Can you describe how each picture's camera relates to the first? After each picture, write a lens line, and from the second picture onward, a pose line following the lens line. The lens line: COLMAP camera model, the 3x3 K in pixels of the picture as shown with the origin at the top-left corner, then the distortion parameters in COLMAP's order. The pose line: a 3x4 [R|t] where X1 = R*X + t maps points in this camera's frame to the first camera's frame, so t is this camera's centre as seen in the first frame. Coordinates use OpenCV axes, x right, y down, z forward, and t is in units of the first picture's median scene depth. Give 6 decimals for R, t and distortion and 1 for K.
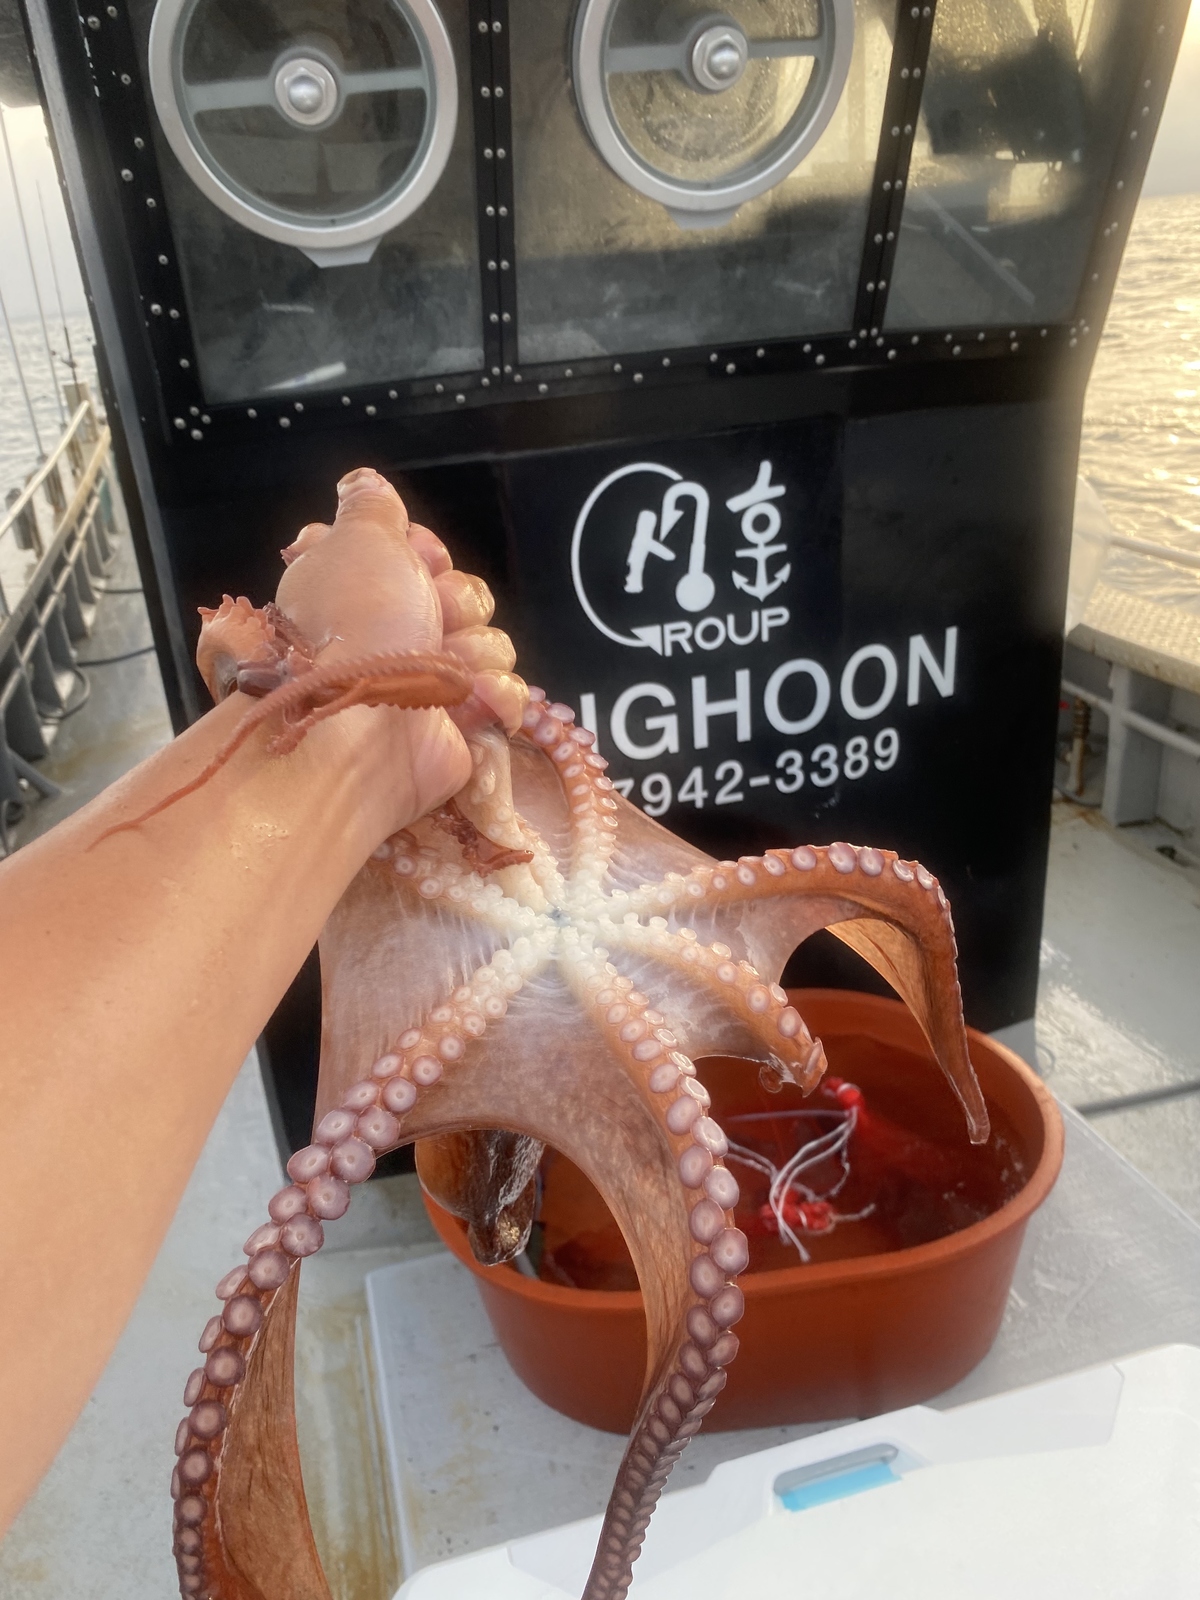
lens RADIAL K [[1225.4, 0, 599.2], [0, 1225.4, 804.2], [0, 0, 1]] dist [-0.002562, -0.004422]
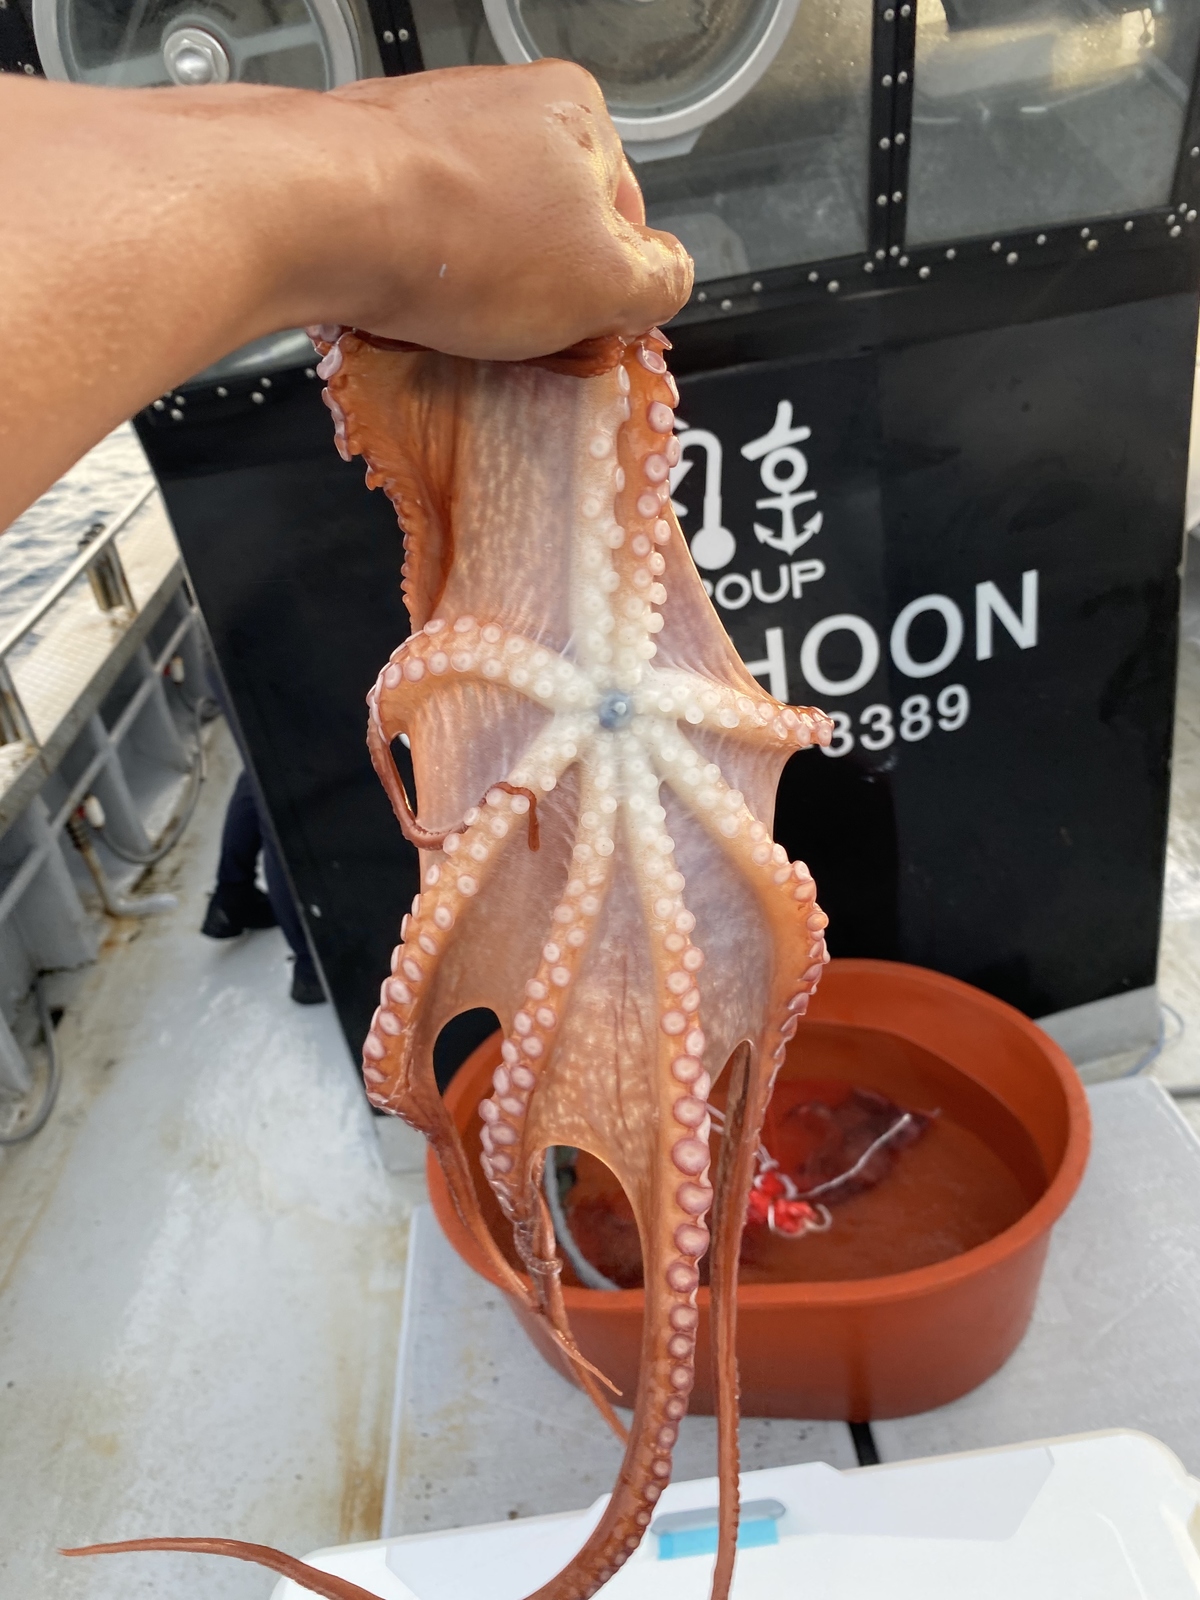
lens RADIAL K [[1225.4, 0, 597.4], [0, 1225.4, 796.4], [0, 0, 1]] dist [-0.002562, -0.004422]
pose [[0.974271, 0.026869, -0.223773, 0.202906], [-0.000114, 0.992927, 0.118725, -0.096601], [0.225380, -0.115645, 0.967383, 0.068869]]
